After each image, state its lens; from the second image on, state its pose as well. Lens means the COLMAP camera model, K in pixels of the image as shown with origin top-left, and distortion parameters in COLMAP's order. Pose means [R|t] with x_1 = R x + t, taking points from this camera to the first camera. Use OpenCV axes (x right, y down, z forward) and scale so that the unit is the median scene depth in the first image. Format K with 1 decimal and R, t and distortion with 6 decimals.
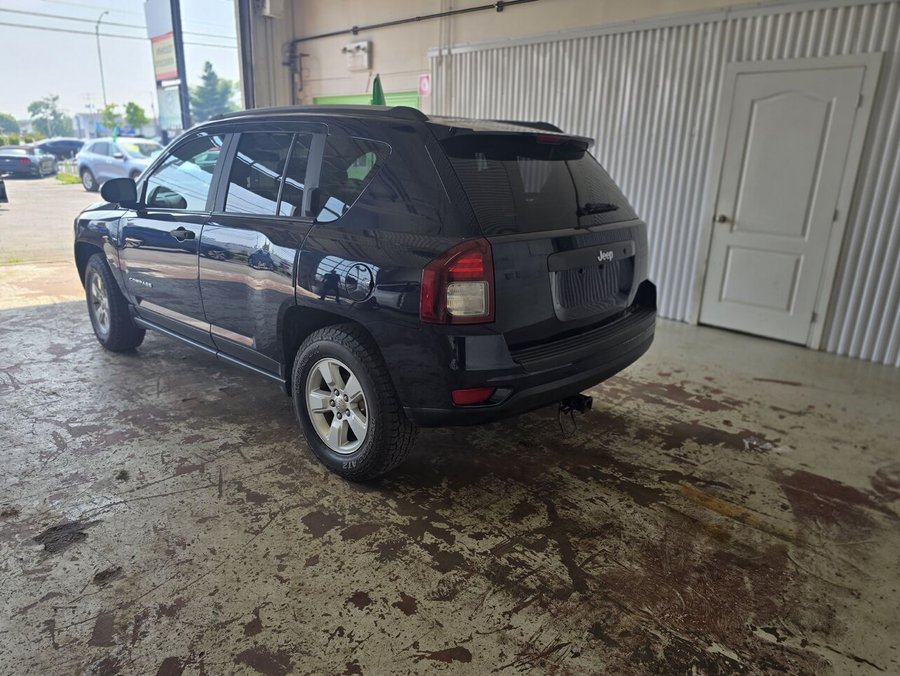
lens RADIAL K [[613.3, 0, 442.2], [0, 613.3, 335.4], [0, 0, 1]] dist [0.059717, -0.047394]
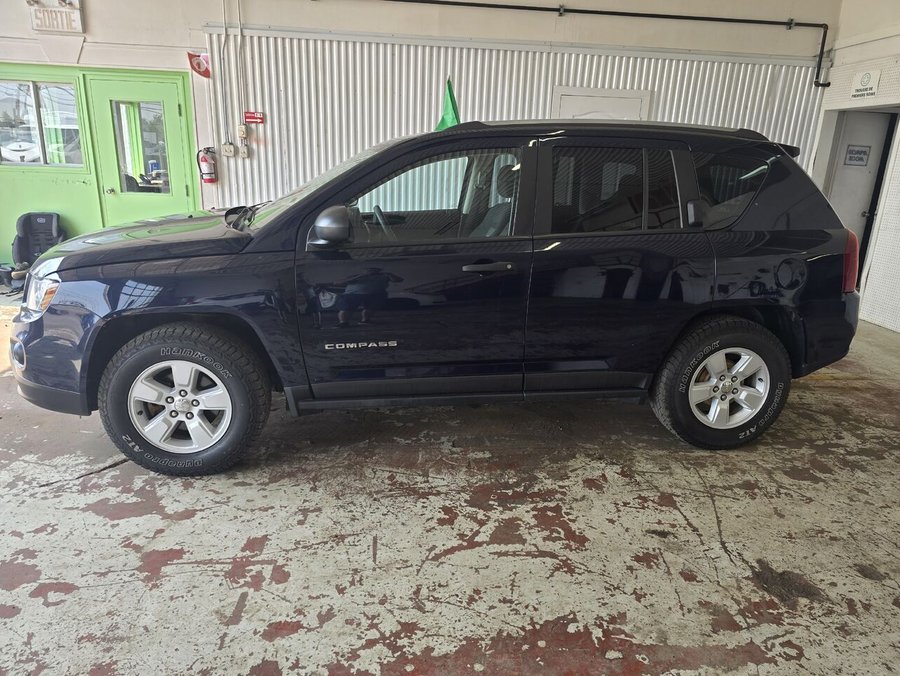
lens RADIAL K [[613.3, 0, 442.2], [0, 613.3, 335.4], [0, 0, 1]] dist [0.059717, -0.047394]
pose [[0.625082, -0.220992, 0.748622, -1.306058], [0.205662, 0.971824, 0.115158, -0.215620], [-0.752978, 0.081980, 0.652919, 0.628263]]
